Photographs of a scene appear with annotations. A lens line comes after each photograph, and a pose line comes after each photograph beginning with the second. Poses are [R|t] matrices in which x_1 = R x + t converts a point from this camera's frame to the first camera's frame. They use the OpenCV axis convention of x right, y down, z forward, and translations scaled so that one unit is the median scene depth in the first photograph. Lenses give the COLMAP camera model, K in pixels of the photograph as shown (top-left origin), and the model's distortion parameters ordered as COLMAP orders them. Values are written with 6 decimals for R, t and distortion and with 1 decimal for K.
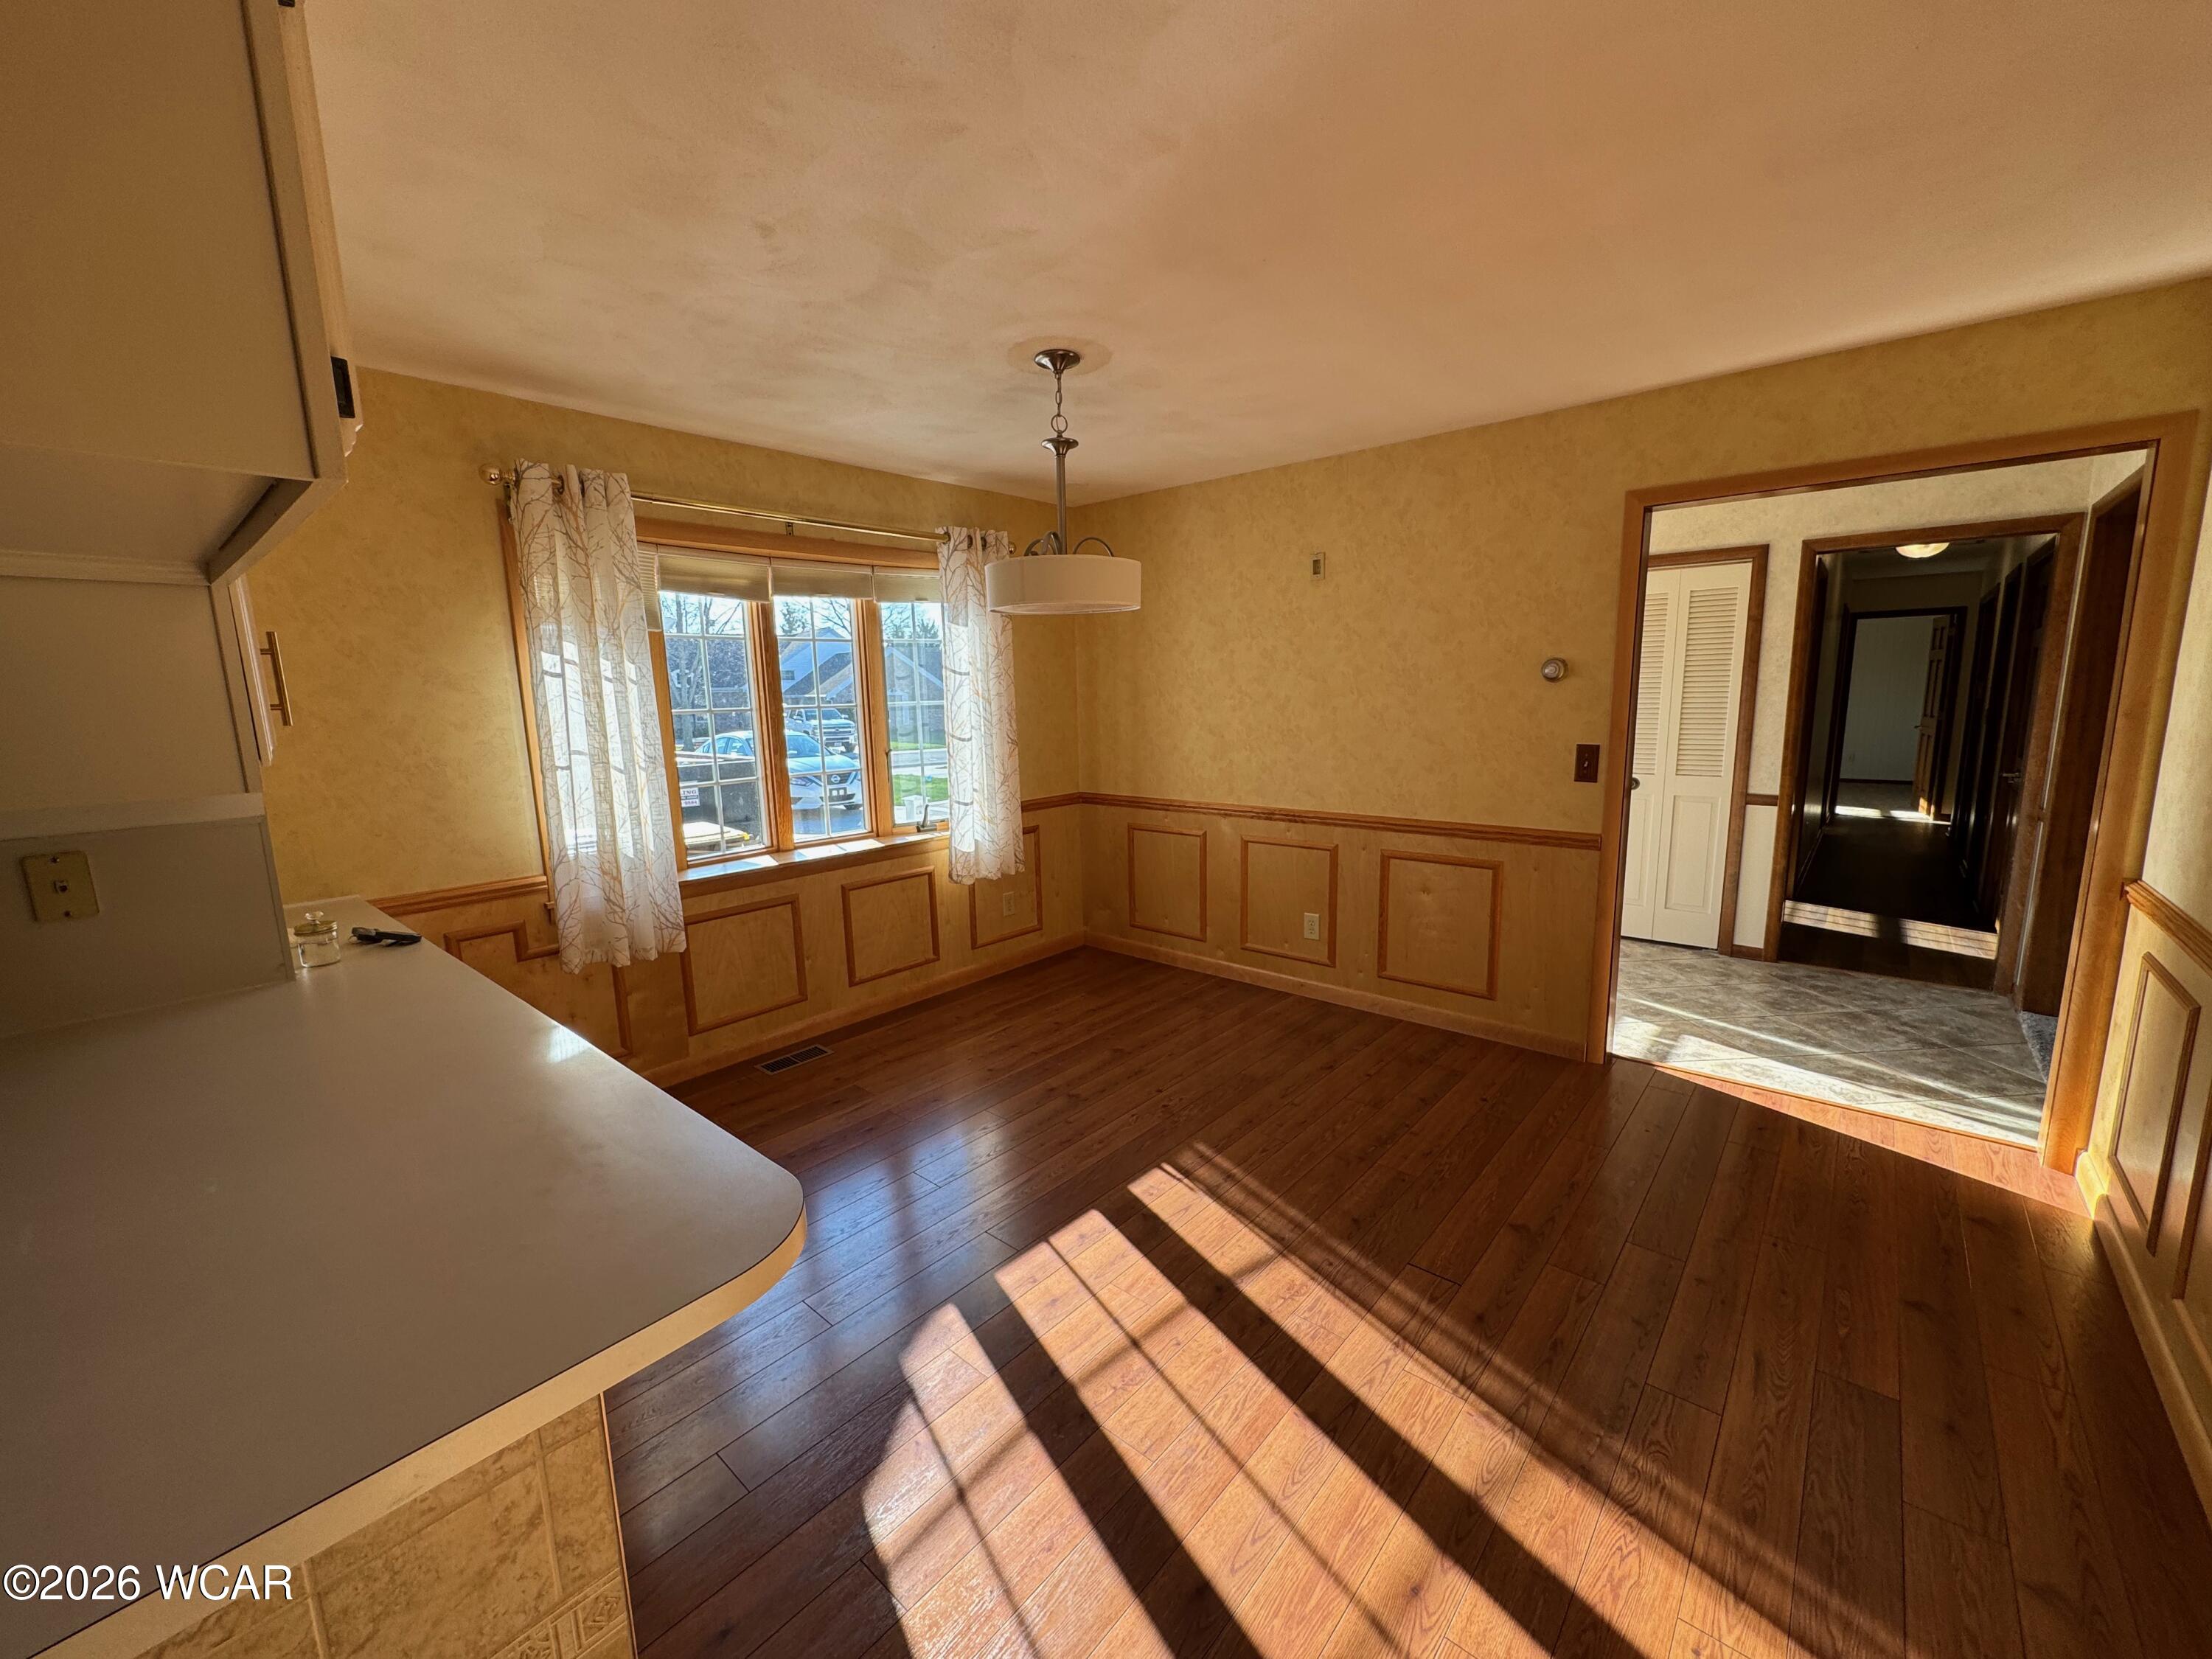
lens RADIAL K [[882.3, 0, 1101.6], [0, 882.3, 836.4], [0, 0, 1]] dist [0.001335, 0.000548]
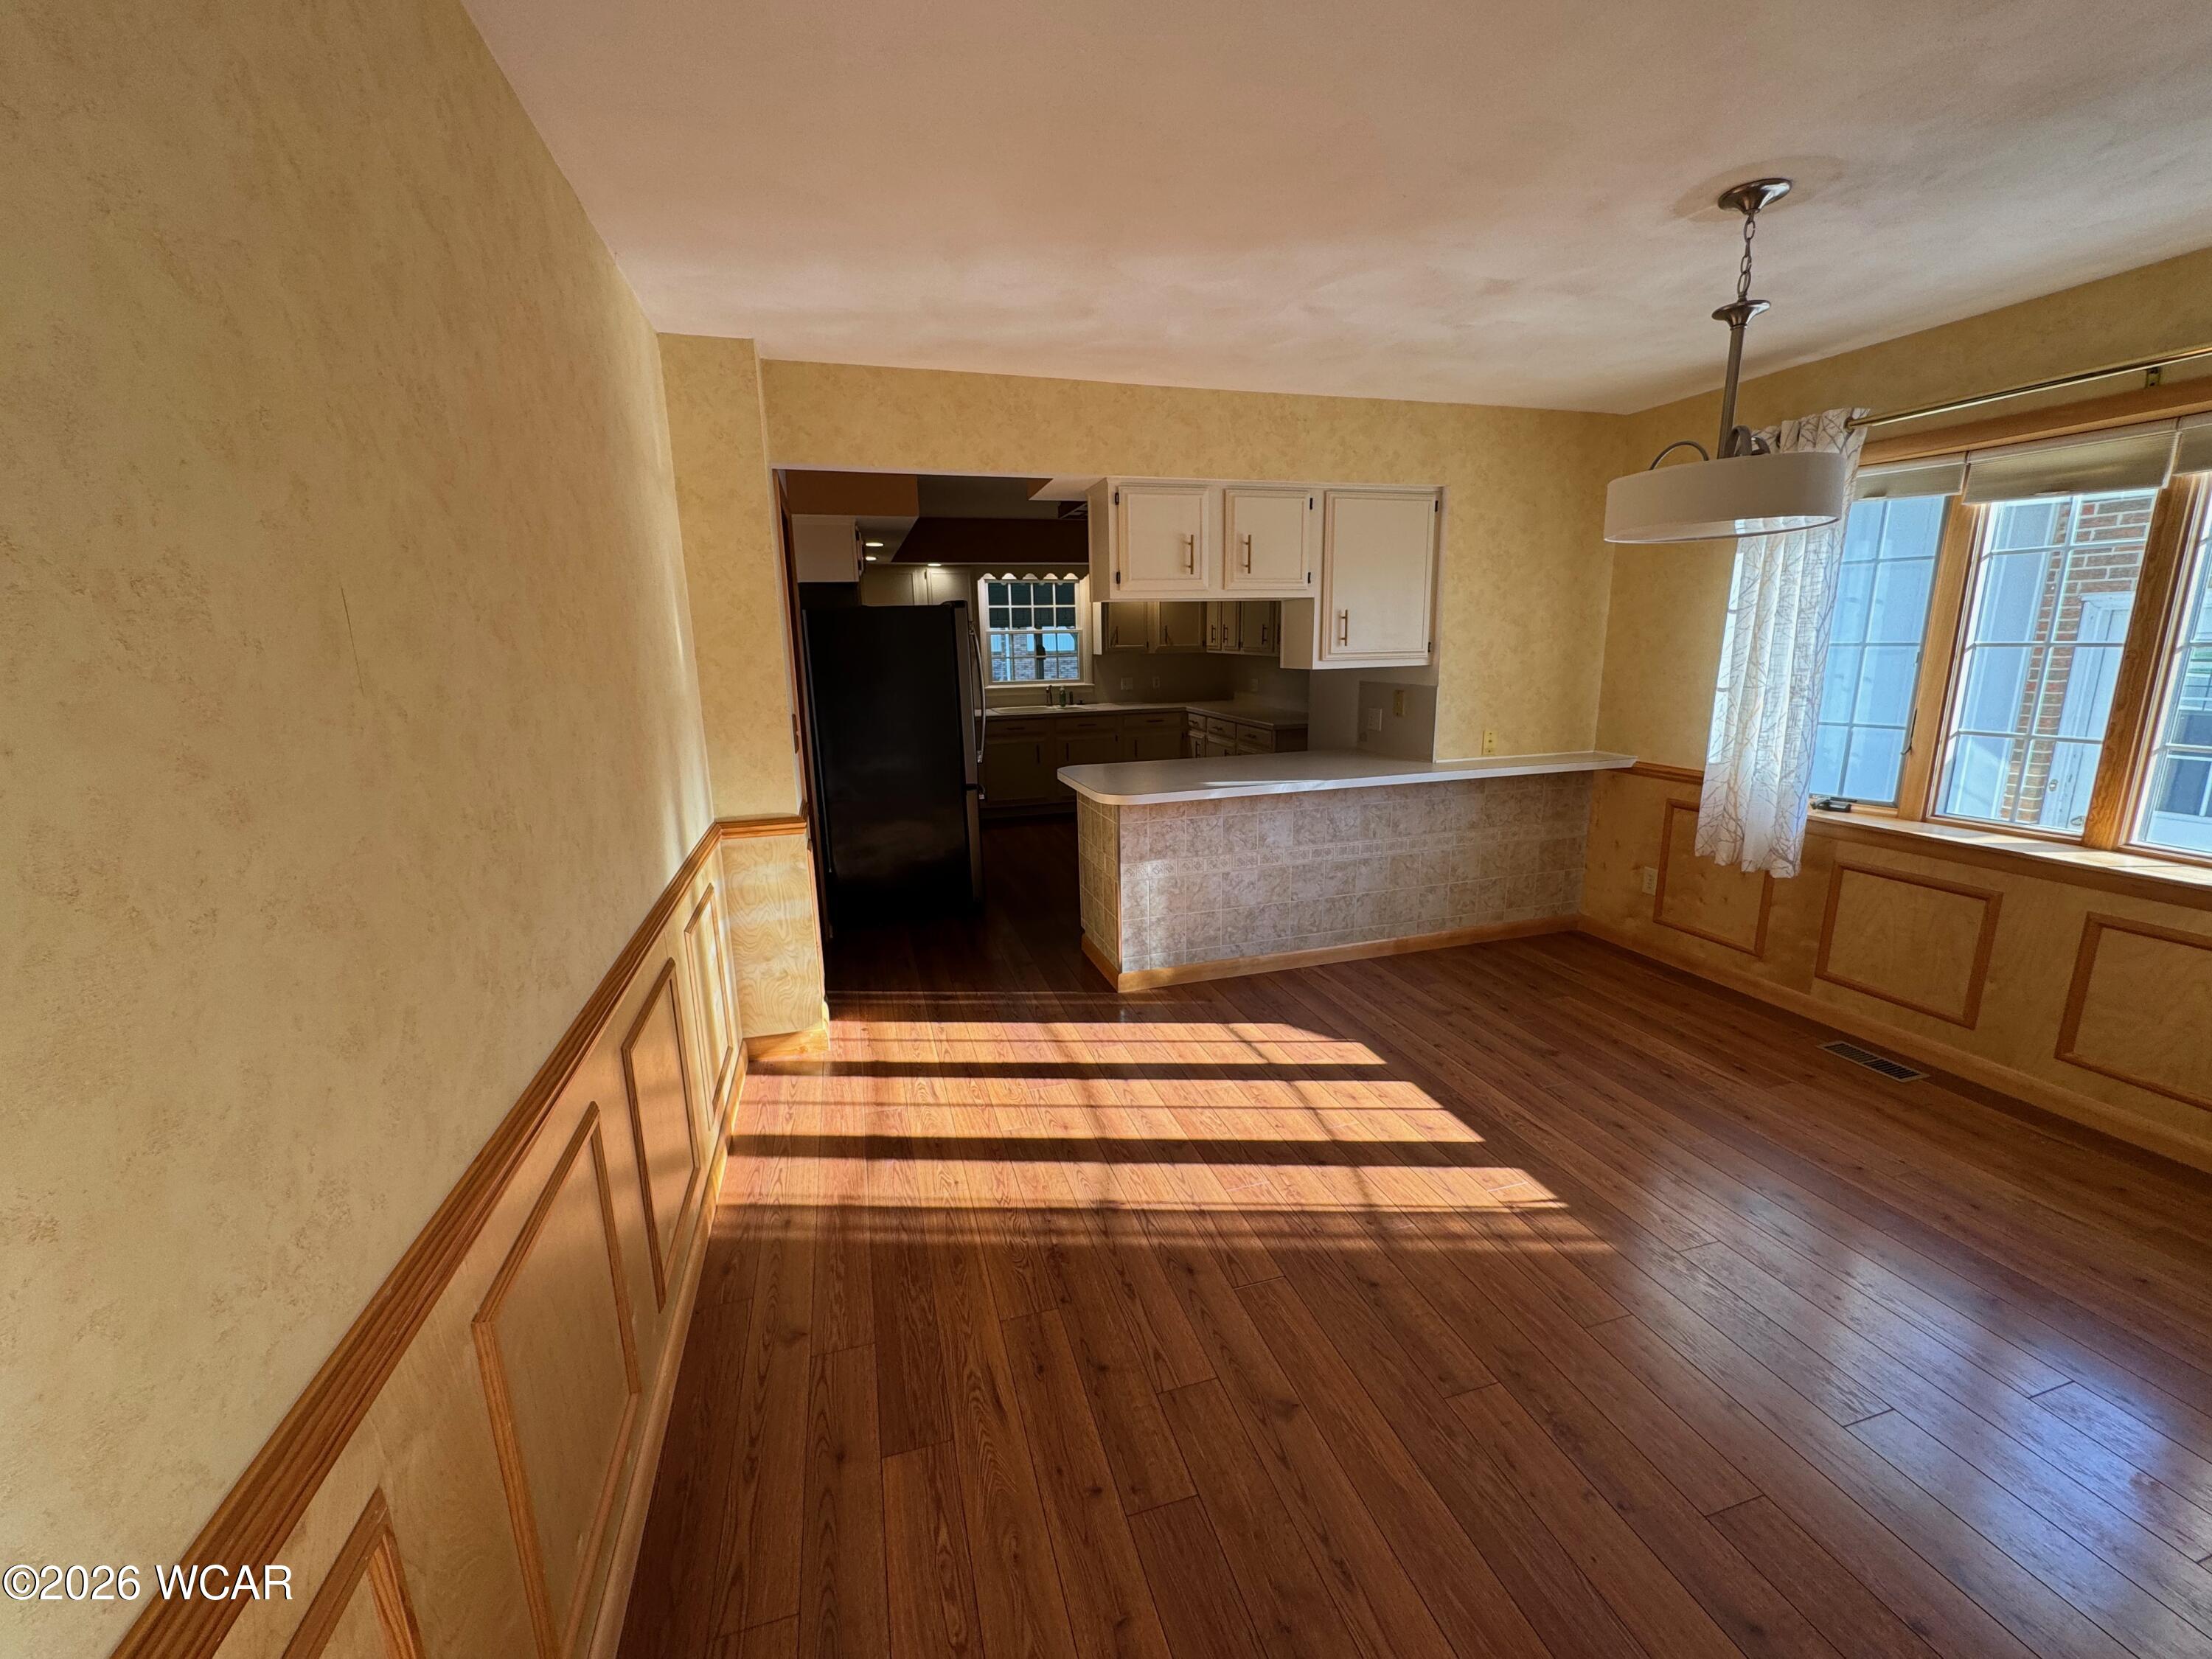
lens RADIAL K [[882.3, 0, 1102.2], [0, 882.3, 828.4], [0, 0, 1]] dist [0.001335, 0.000548]
pose [[-0.540655, 0.208441, -0.815012, 0.948253], [-0.110521, 0.942820, 0.314444, -0.195455], [0.833953, 0.260082, -0.486703, 1.001239]]
